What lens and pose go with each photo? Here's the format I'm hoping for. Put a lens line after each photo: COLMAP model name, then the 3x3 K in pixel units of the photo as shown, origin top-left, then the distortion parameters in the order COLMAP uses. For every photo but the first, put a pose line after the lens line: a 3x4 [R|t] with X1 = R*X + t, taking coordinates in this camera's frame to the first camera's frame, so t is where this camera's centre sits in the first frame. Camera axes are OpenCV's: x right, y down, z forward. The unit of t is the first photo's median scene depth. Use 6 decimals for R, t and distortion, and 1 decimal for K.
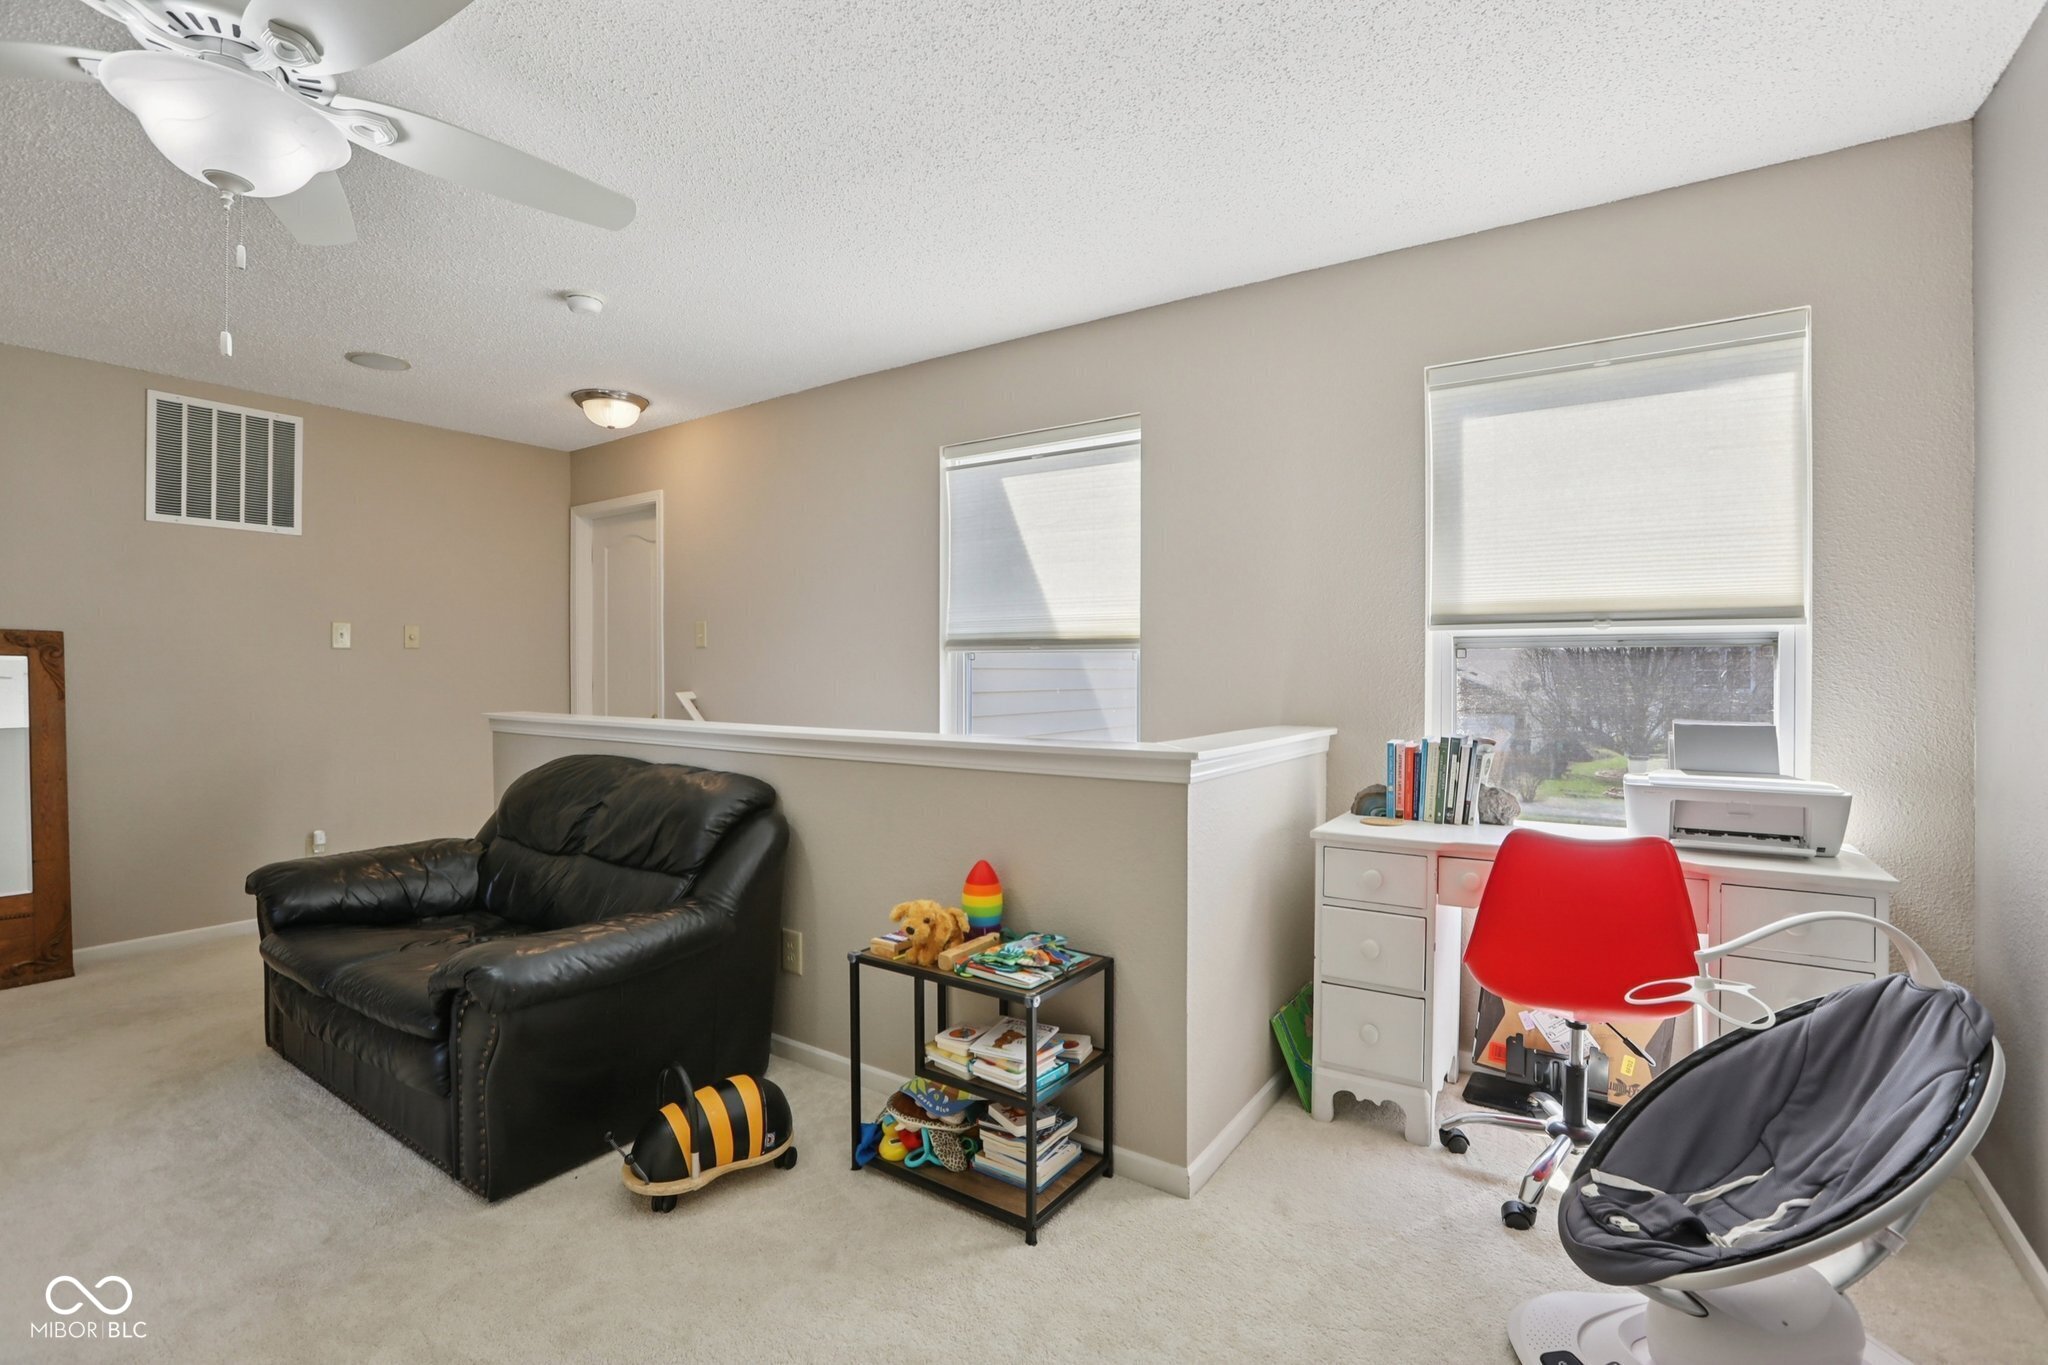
lens RADIAL K [[938.6, 0, 1025.7], [0, 938.6, 674.1], [0, 0, 1]] dist [-0.059572, 0.023127]
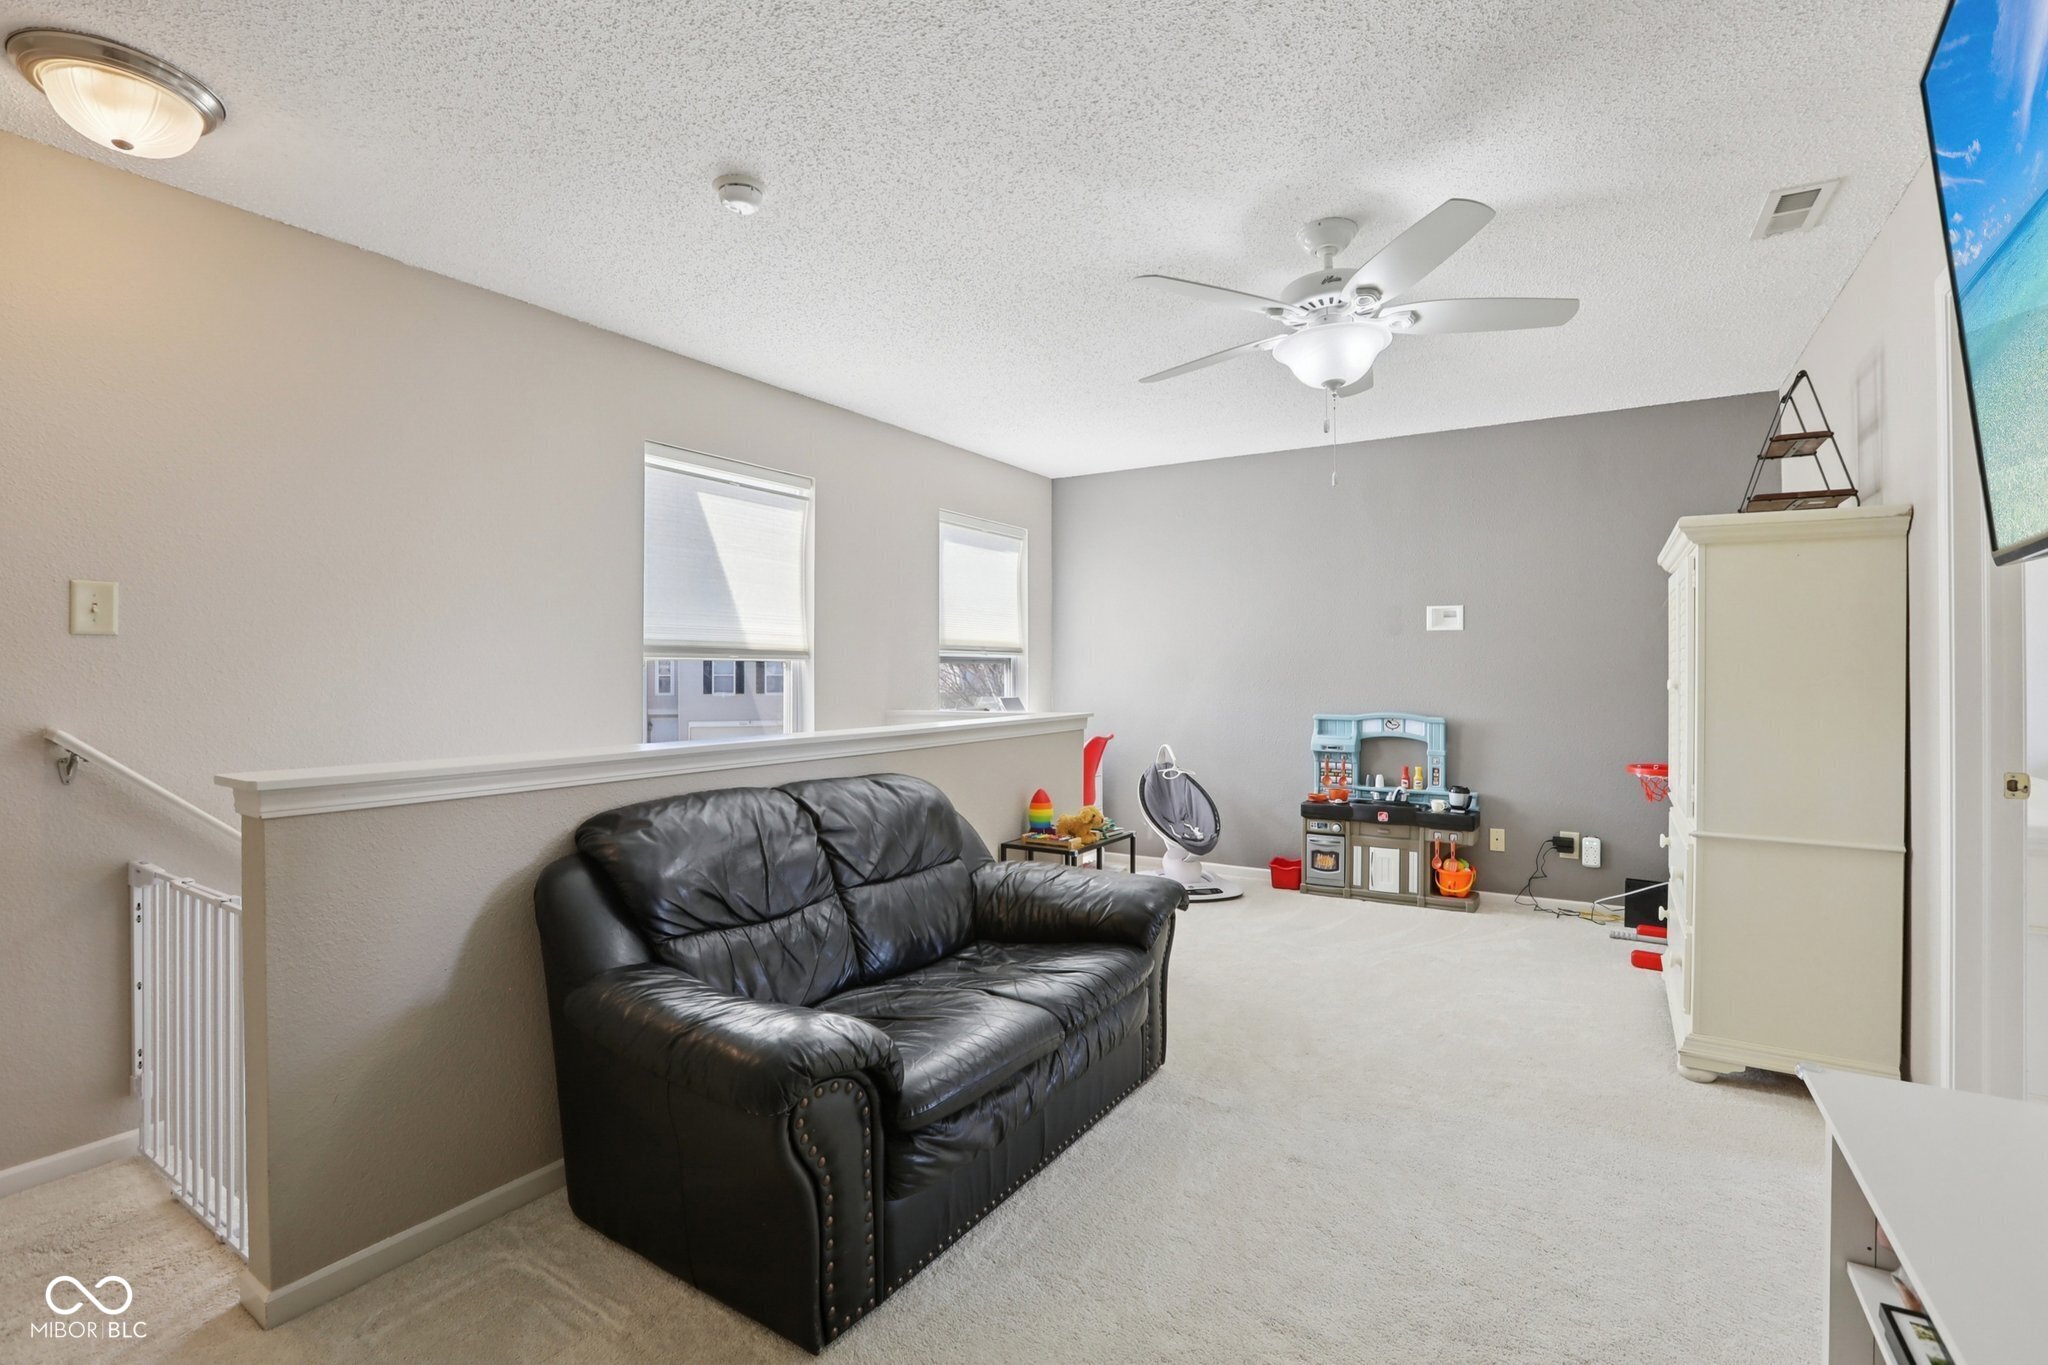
lens RADIAL K [[938.6, 0, 1025.7], [0, 938.6, 674.1], [0, 0, 1]] dist [-0.059572, 0.023127]
pose [[-0.030219, -0.003623, 0.999537, -1.102493], [0.005917, 0.999975, 0.003804, -0.009161], [-0.999526, 0.006030, -0.030197, 0.687932]]
